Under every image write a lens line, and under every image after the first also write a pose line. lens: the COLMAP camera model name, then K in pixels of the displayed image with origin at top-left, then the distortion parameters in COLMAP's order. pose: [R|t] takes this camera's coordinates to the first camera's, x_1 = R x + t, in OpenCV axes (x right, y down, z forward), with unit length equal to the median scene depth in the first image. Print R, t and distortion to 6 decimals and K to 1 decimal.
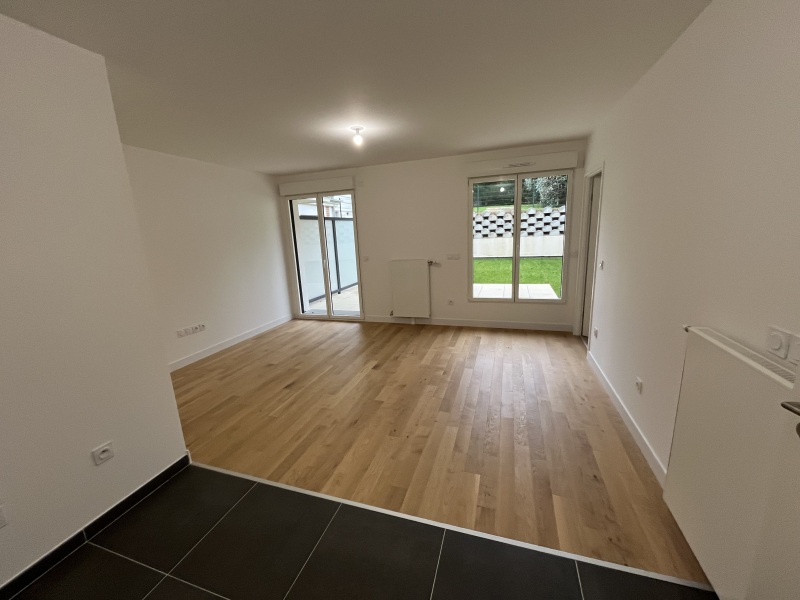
lens RADIAL K [[319.9, 0, 401.4], [0, 319.9, 297.1], [0, 0, 1]] dist [0.001436, -0.000355]
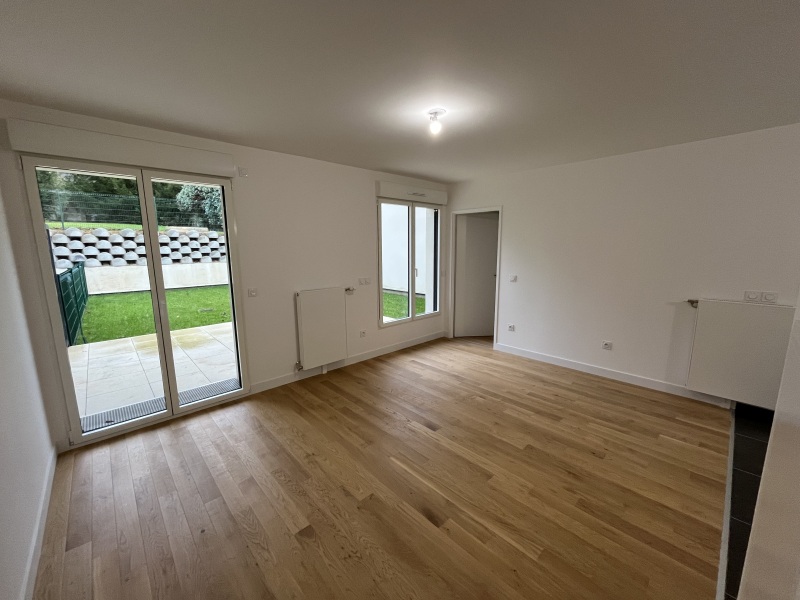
lens RADIAL K [[319.9, 0, 397.7], [0, 319.9, 300.9], [0, 0, 1]] dist [0.001436, -0.000355]
pose [[0.482028, -0.098740, 0.870574, -0.216935], [0.161170, 0.986666, 0.022668, -0.030269], [-0.861205, 0.129383, 0.491515, 0.192175]]
